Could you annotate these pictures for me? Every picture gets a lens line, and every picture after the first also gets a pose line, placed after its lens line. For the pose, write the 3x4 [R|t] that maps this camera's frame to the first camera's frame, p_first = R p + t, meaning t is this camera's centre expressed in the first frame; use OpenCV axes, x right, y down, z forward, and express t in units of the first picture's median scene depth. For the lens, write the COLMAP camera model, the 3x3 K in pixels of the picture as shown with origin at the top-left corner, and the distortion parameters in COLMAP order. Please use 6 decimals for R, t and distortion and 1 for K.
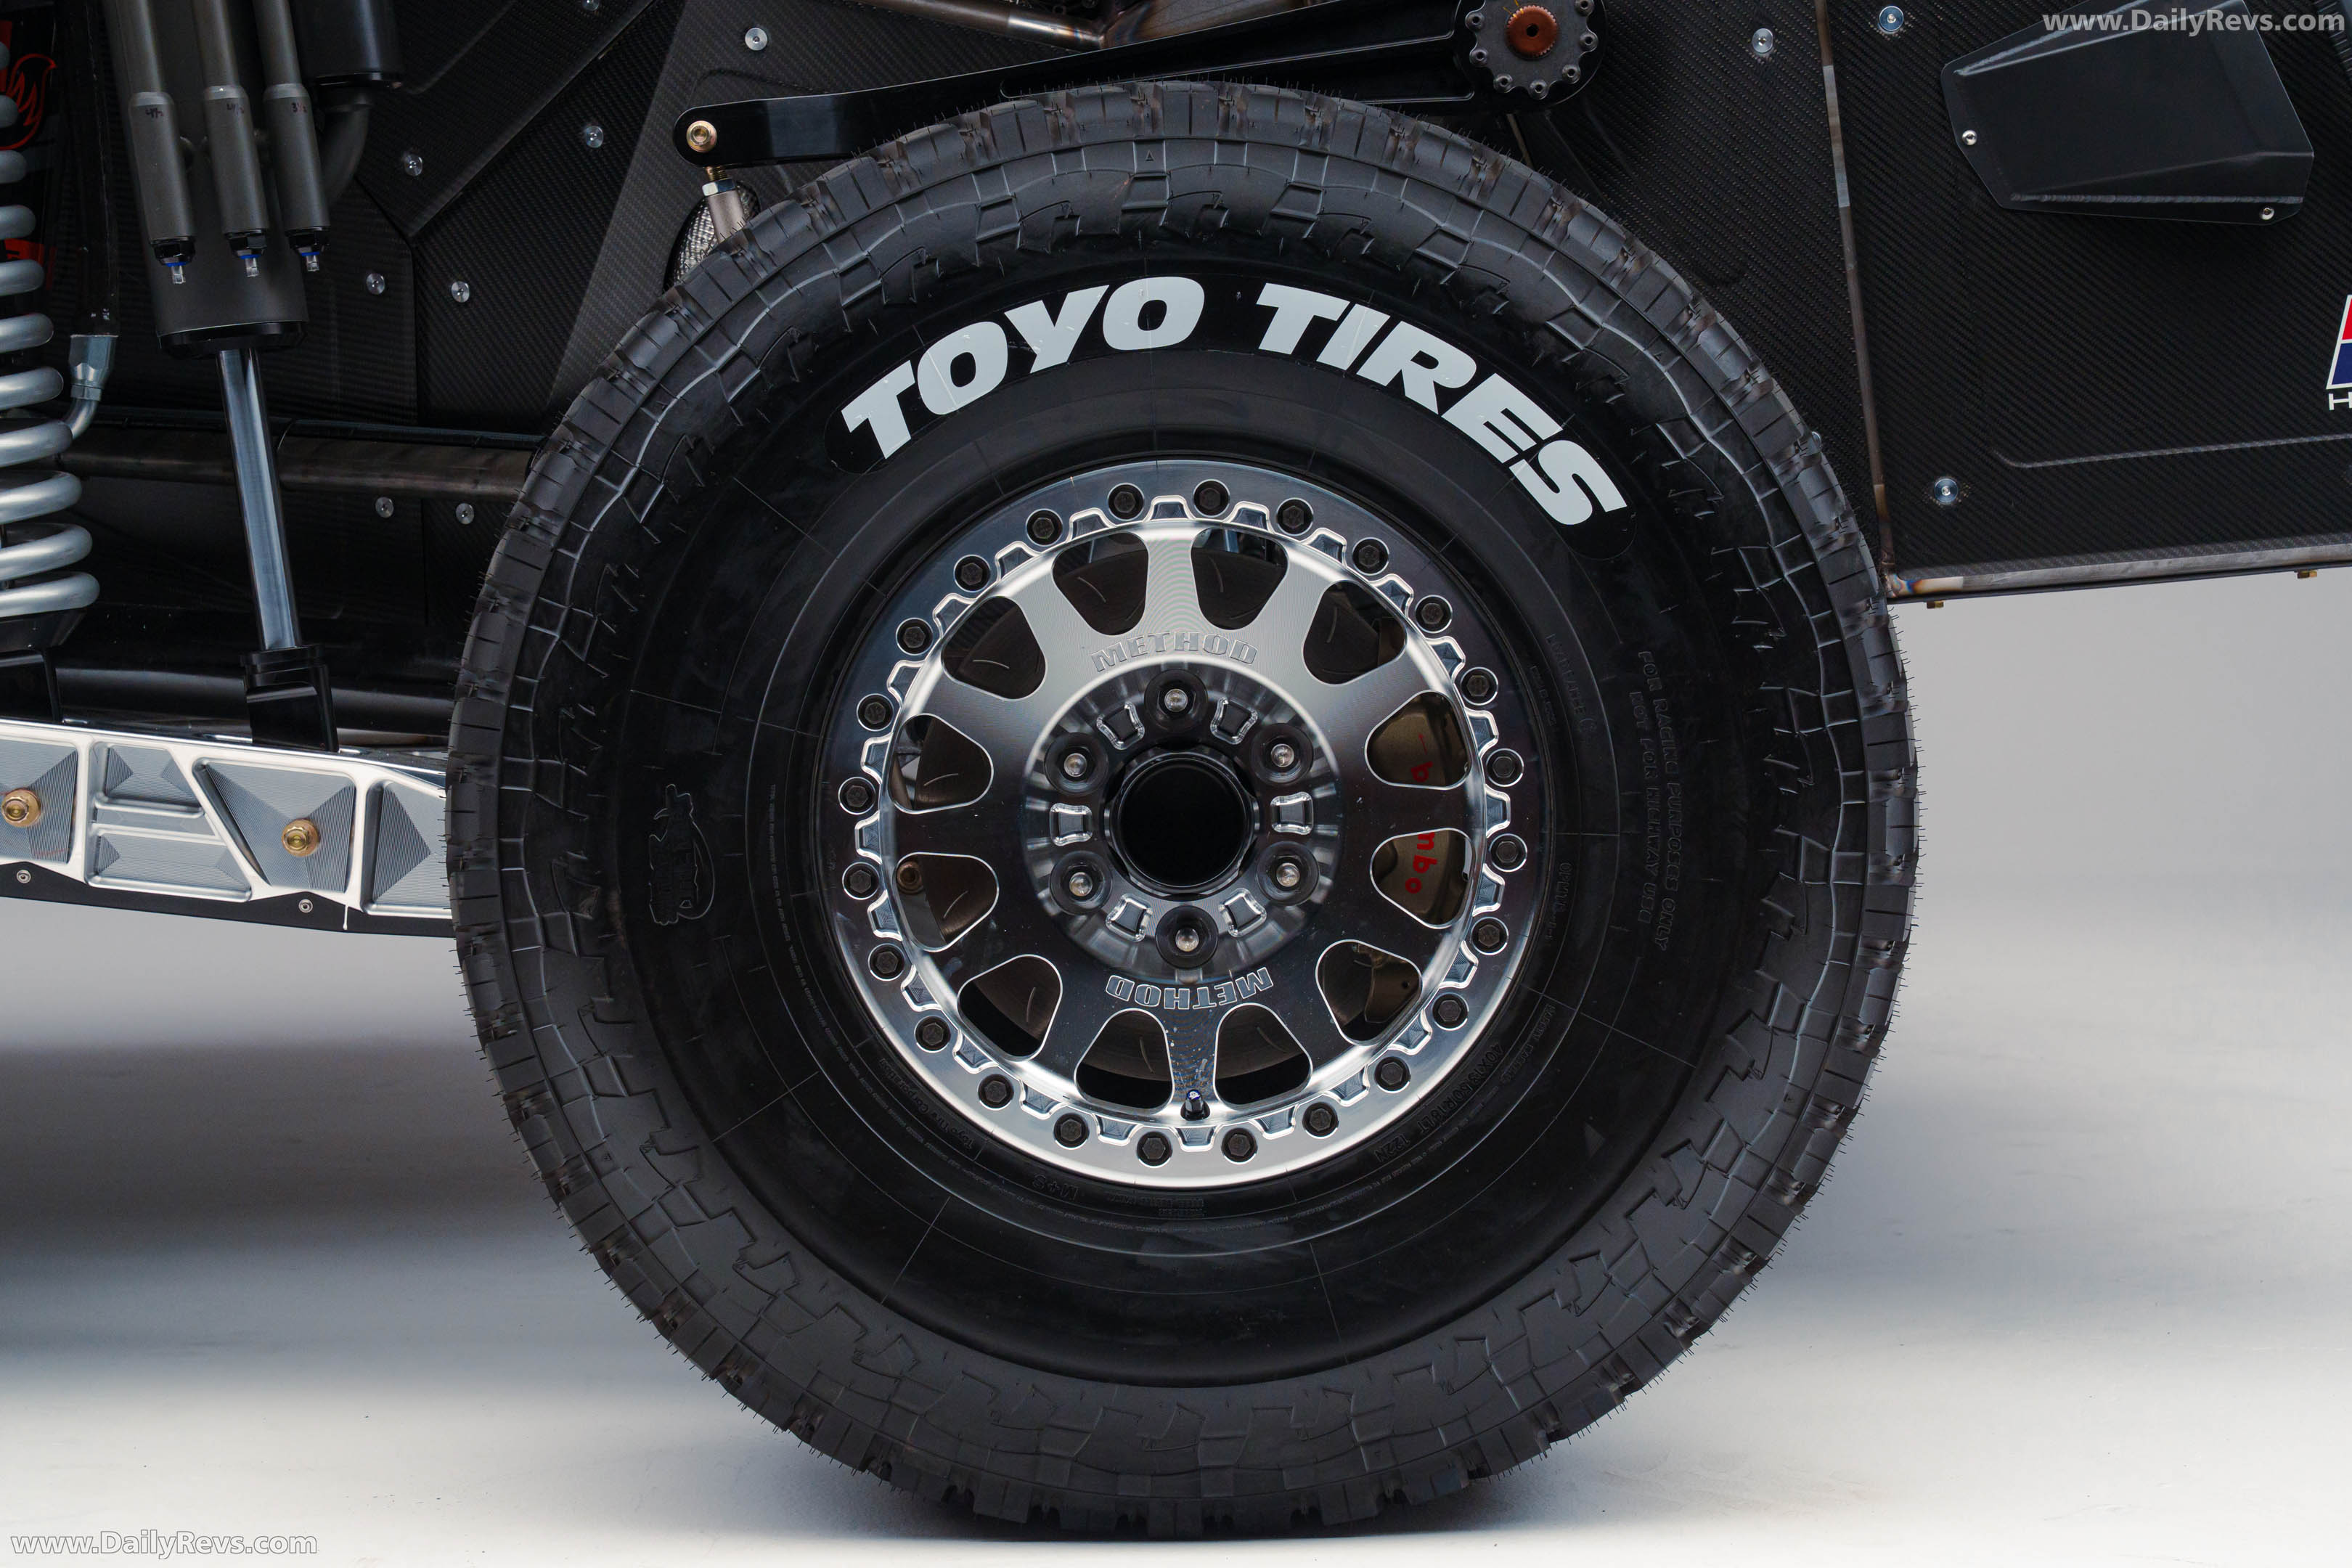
lens RADIAL K [[4491.3, 0, 1177.8], [0, 4491.3, 788.0], [0, 0, 1]] dist [0.351292, 0.000000]
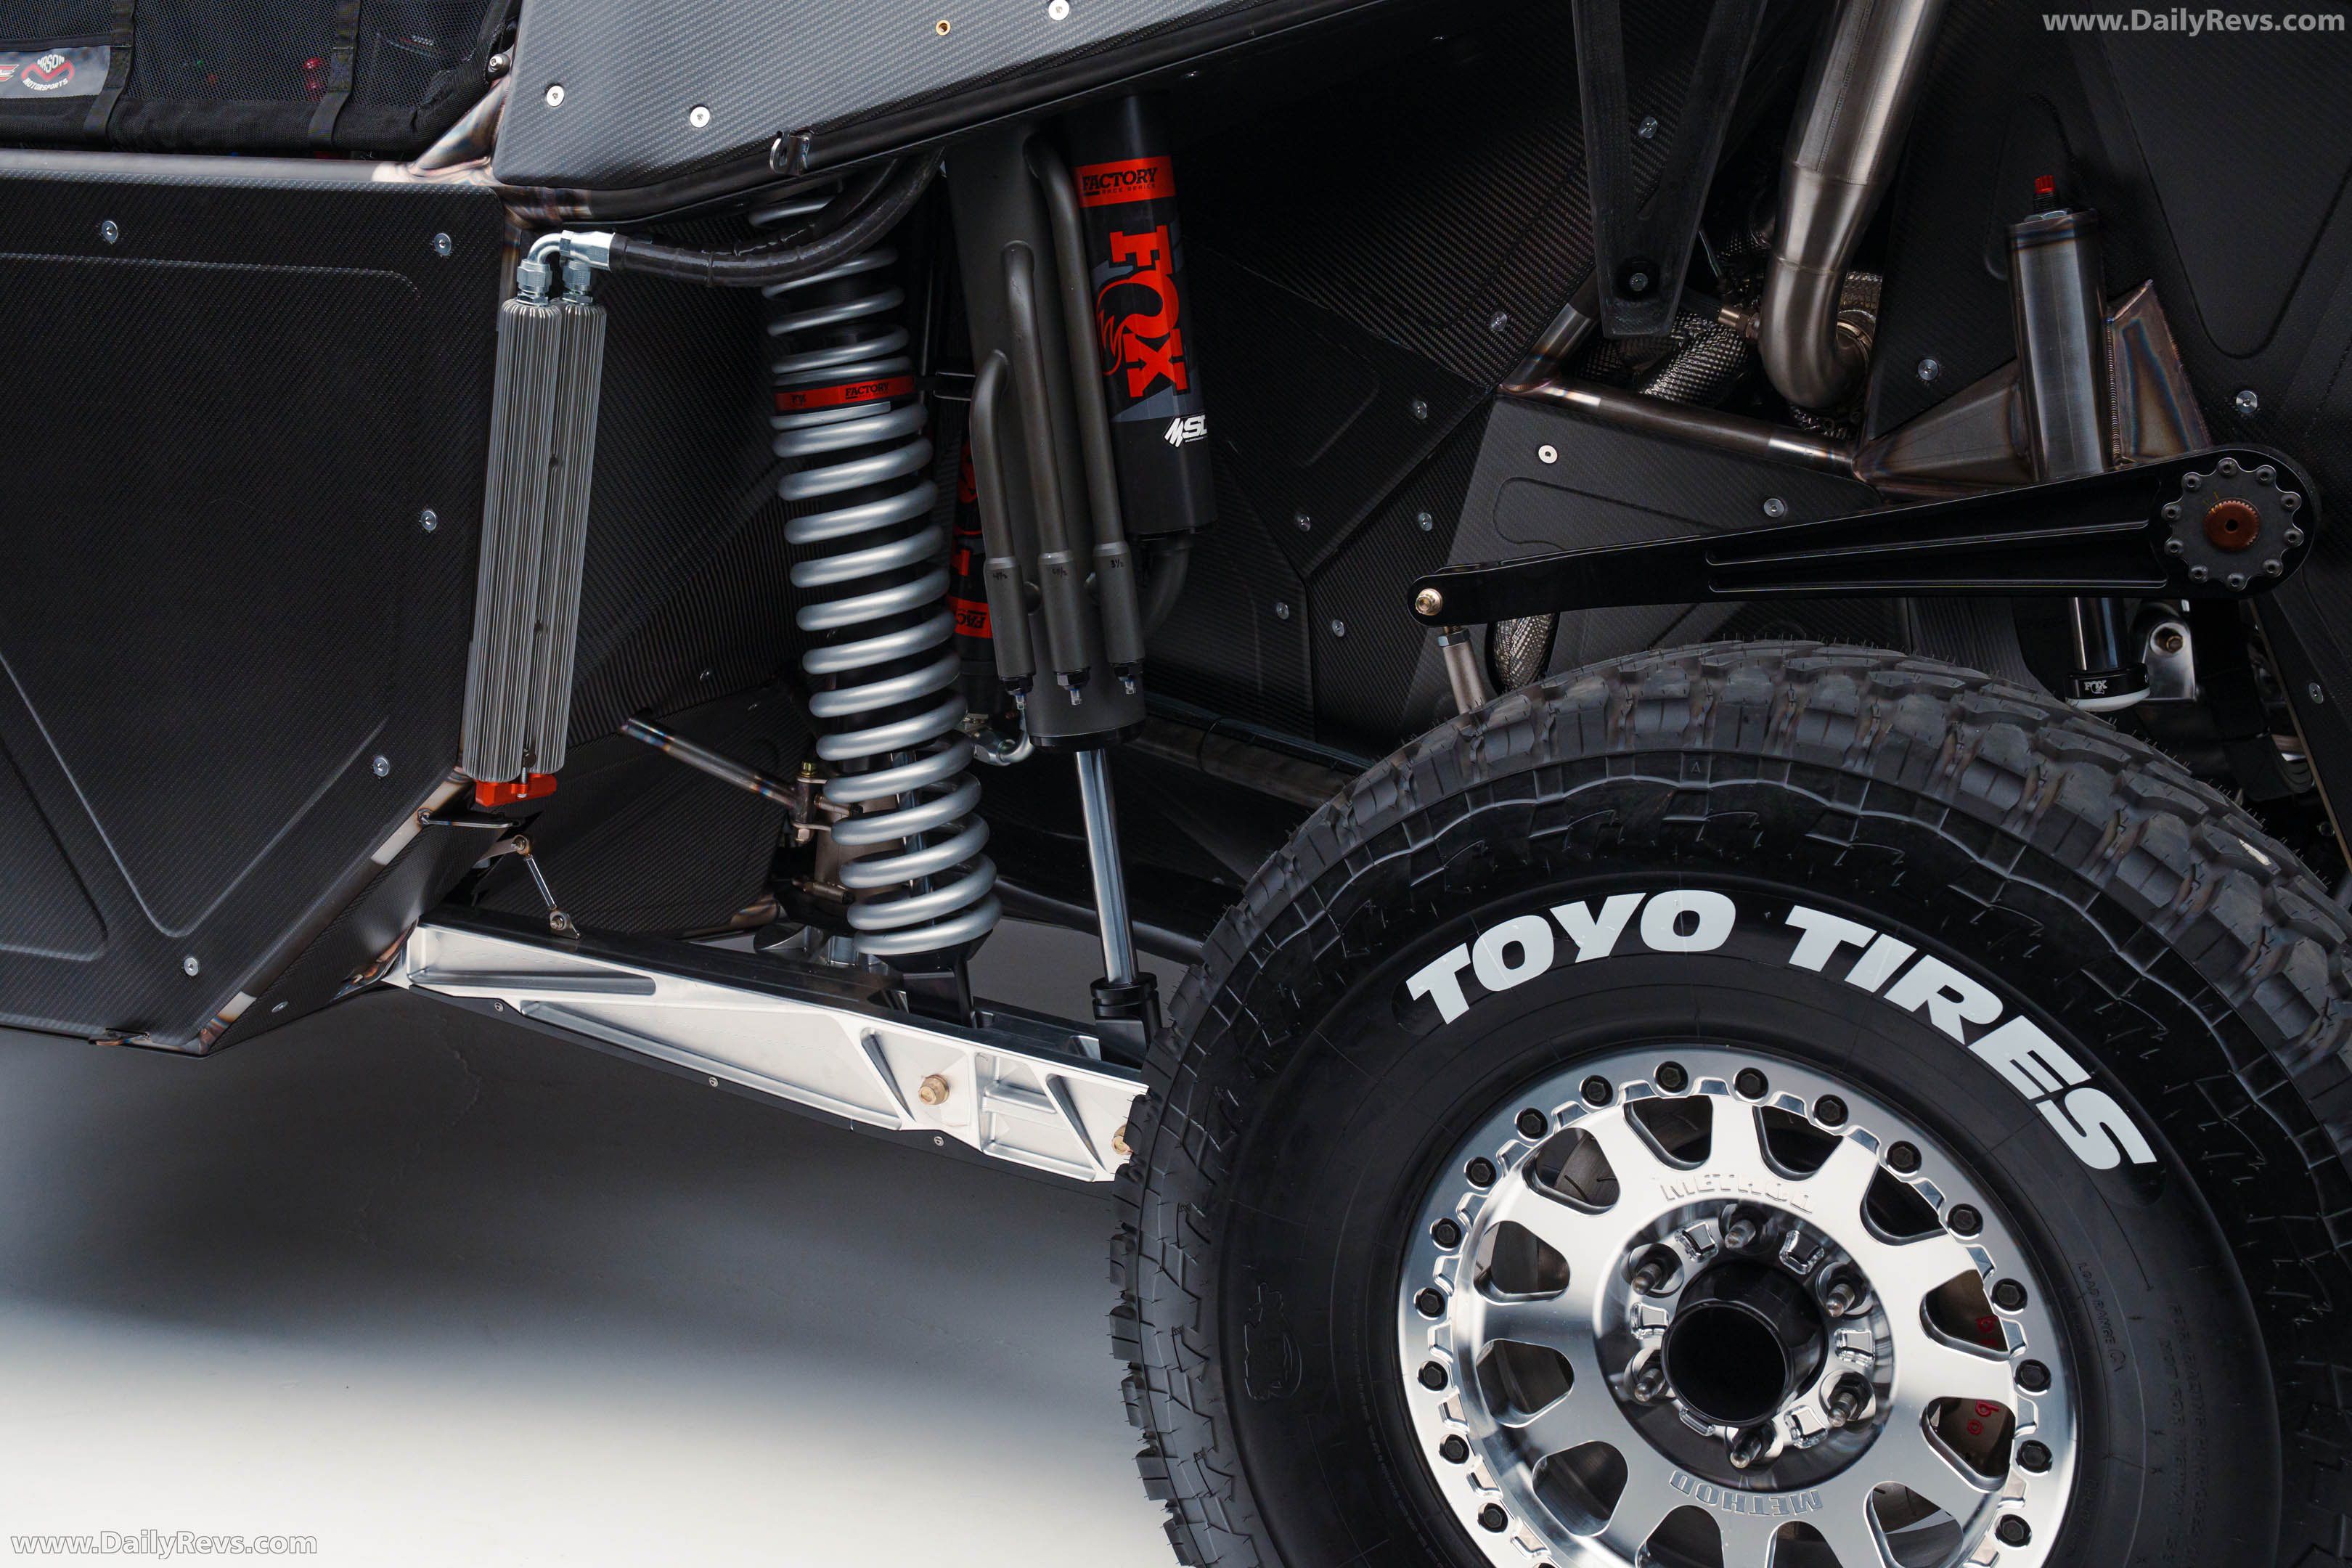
lens RADIAL K [[3206.0, 0, 1166.0], [0, 3206.0, 789.0], [0, 0, 1]] dist [0.149955, 0.000000]
pose [[0.902214, 0.080120, -0.423782, 0.195874], [-0.007464, 0.985347, 0.170399, -0.257355], [0.431224, -0.150573, 0.889592, 0.282987]]
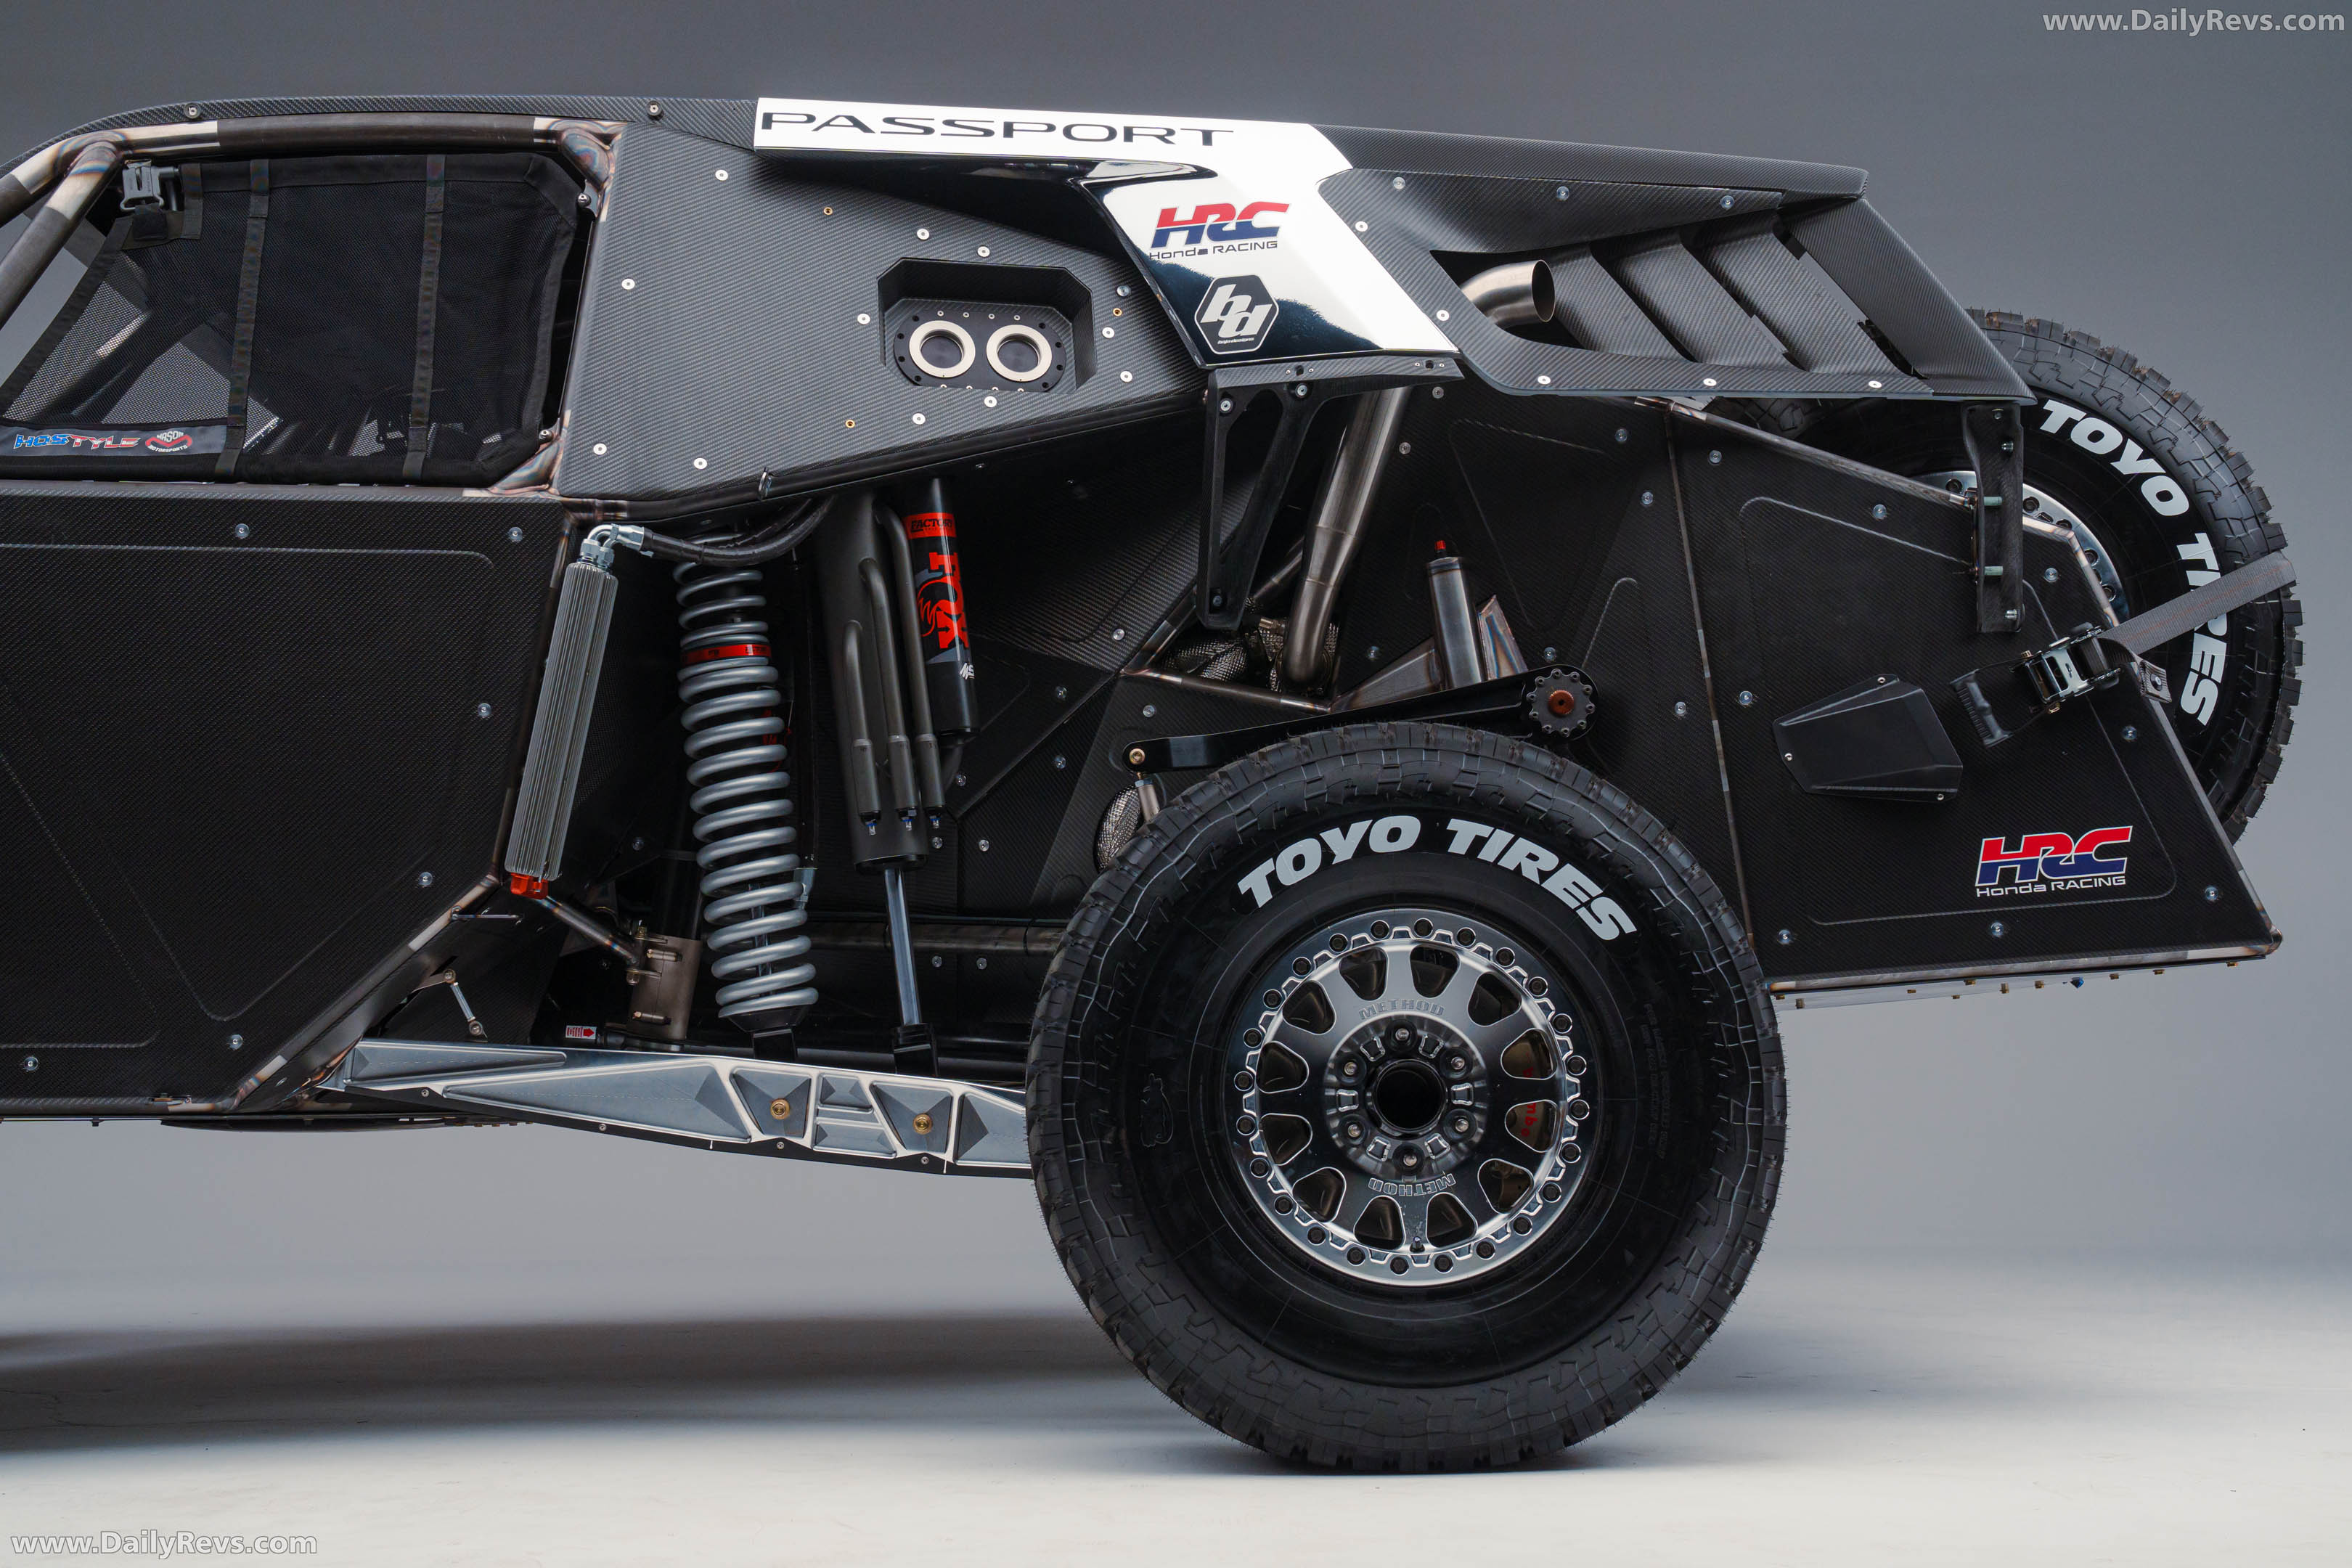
lens RADIAL K [[3206.0, 0, 1174.9], [0, 3206.0, 791.1], [0, 0, 1]] dist [0.149955, 0.000000]
pose [[0.999844, -0.003685, 0.017290, -0.124163], [0.006359, 0.987543, -0.157223, 0.095623], [-0.016495, 0.157308, 0.987412, -0.387750]]
